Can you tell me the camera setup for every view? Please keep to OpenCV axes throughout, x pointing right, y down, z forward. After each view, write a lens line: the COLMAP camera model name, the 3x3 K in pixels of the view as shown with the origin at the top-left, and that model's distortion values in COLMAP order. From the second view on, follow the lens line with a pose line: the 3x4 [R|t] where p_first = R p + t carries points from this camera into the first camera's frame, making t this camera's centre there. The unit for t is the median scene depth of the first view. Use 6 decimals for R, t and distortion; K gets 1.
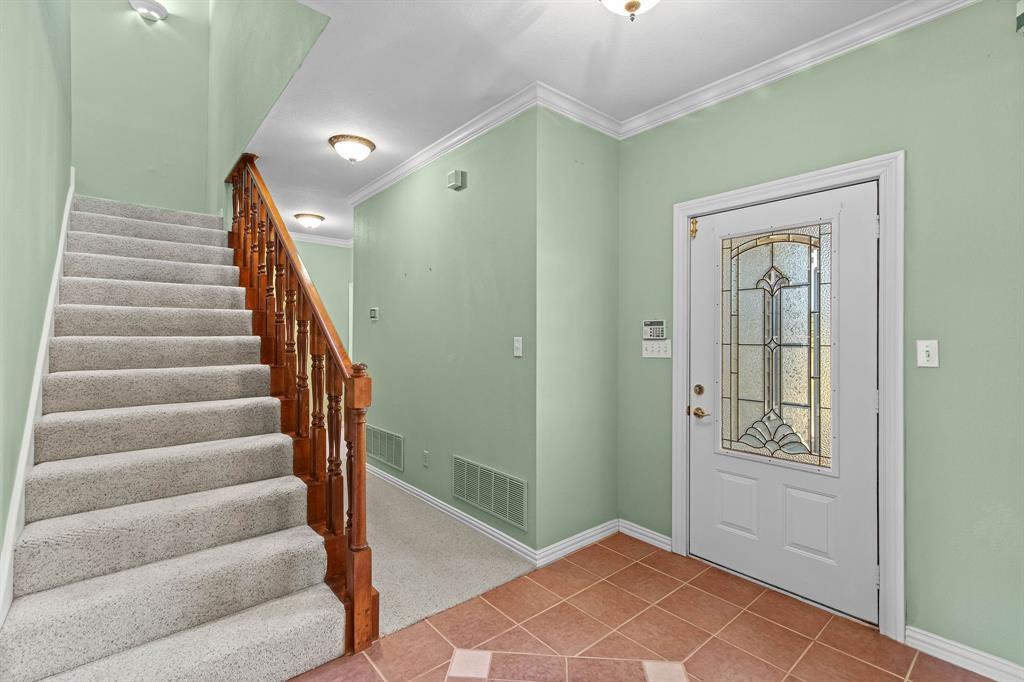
lens RADIAL K [[456.9, 0, 511.5], [0, 456.9, 335.4], [0, 0, 1]] dist [0.001719, -0.000066]
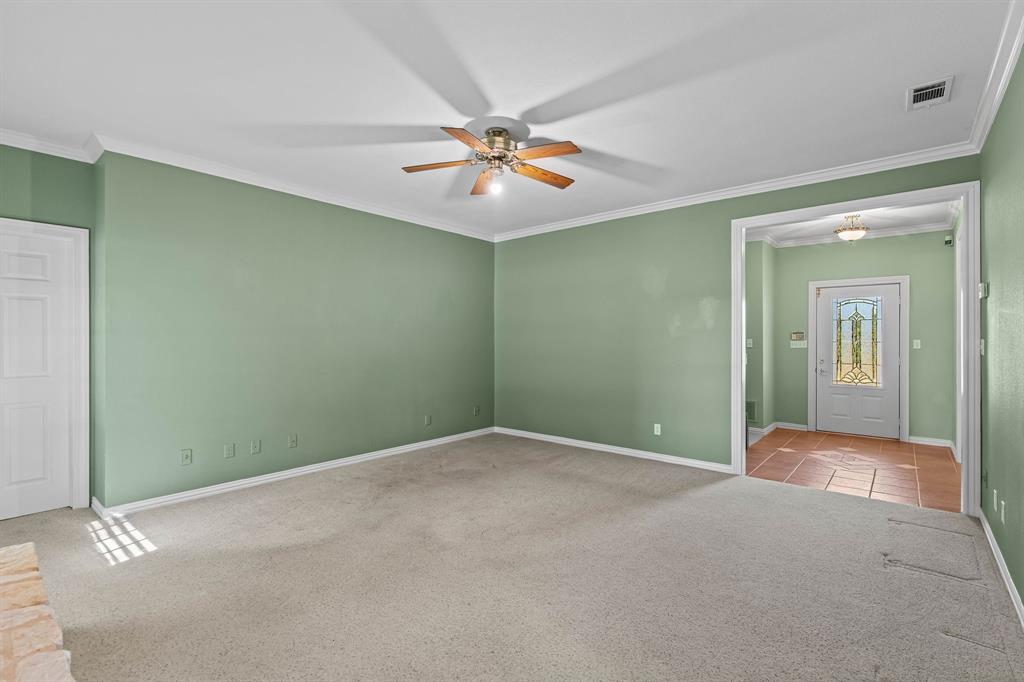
lens RADIAL K [[456.9, 0, 512.0], [0, 456.9, 343.2], [0, 0, 1]] dist [0.001719, -0.000066]
pose [[0.987564, -0.001591, 0.157208, -1.525572], [0.000987, 0.999992, 0.003919, 0.015553], [-0.157213, -0.003715, 0.987558, -1.078016]]
